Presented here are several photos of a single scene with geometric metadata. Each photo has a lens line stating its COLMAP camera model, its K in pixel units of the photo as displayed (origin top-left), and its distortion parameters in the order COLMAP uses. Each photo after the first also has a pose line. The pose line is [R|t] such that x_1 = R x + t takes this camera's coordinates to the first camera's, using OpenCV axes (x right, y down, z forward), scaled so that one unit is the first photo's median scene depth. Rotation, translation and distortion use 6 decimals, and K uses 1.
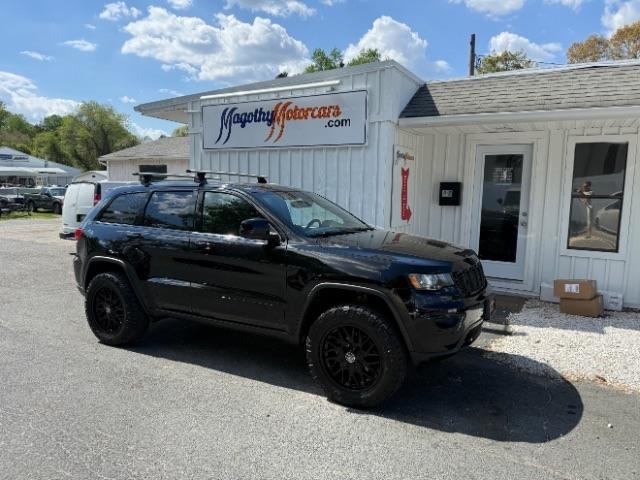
lens RADIAL K [[453.7, 0, 317.1], [0, 453.7, 244.6], [0, 0, 1]] dist [0.042794, -0.060086]
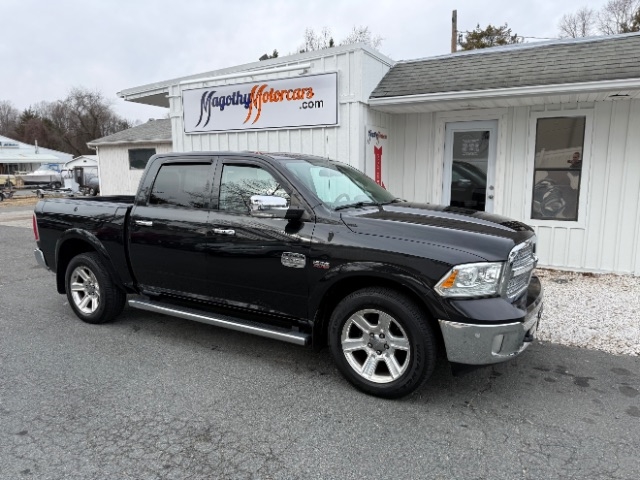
lens RADIAL K [[453.7, 0, 317.7], [0, 453.7, 237.9], [0, 0, 1]] dist [0.042794, -0.060086]
pose [[0.999596, -0.026693, 0.009721, 0.038500], [0.026392, 0.999204, 0.029917, 0.007330], [-0.010512, -0.029649, 0.999505, -0.048026]]
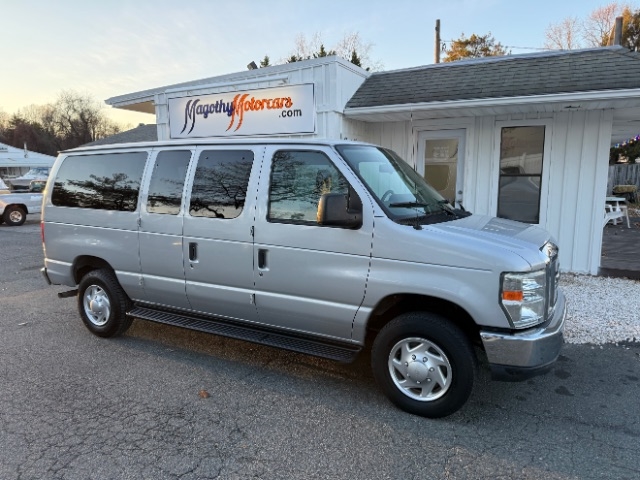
lens RADIAL K [[453.7, 0, 320.6], [0, 453.7, 241.0], [0, 0, 1]] dist [0.042794, -0.060086]
pose [[0.999115, -0.027891, 0.031485, 0.069930], [0.027032, 0.999259, 0.027389, 0.012439], [-0.032226, -0.026514, 0.999129, -0.101773]]
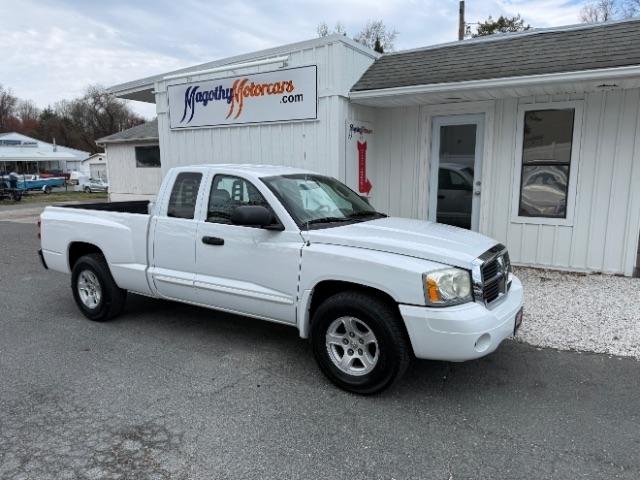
lens RADIAL K [[453.7, 0, 314.1], [0, 453.7, 245.5], [0, 0, 1]] dist [0.042794, -0.060086]
pose [[0.999178, -0.022813, -0.033522, 0.113630], [0.024508, 0.998396, 0.051042, 0.010478], [0.032304, -0.051822, 0.998134, -0.033282]]
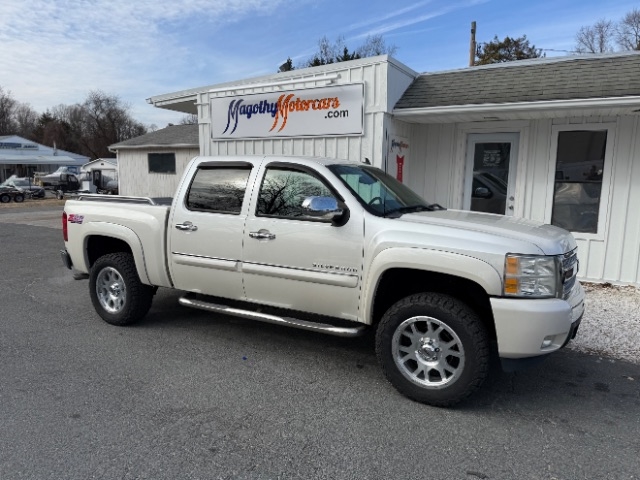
lens RADIAL K [[453.7, 0, 315.5], [0, 453.7, 240.4], [0, 0, 1]] dist [0.042794, -0.060086]
pose [[0.999869, -0.002371, -0.016009, 0.010836], [0.002683, 0.999806, 0.019496, 0.010058], [0.015959, -0.019536, 0.999682, -0.076405]]
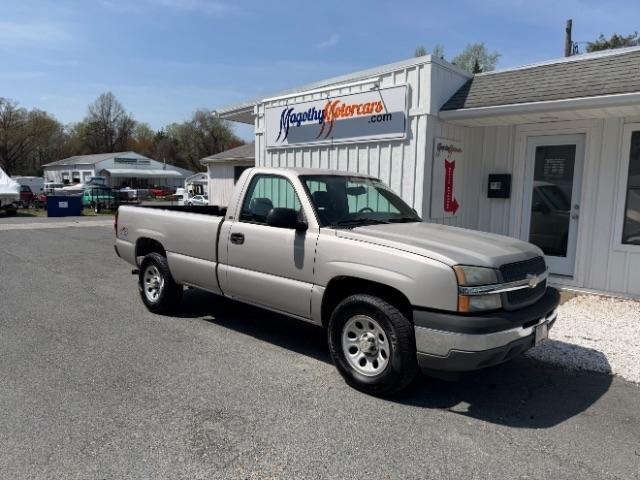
lens RADIAL K [[453.7, 0, 313.2], [0, 453.7, 243.7], [0, 0, 1]] dist [0.042794, -0.060086]
pose [[0.975110, 0.025223, -0.220283, 0.123318], [-0.025832, 0.999666, 0.000116, 0.024281], [0.220213, 0.005577, 0.975436, -0.053934]]
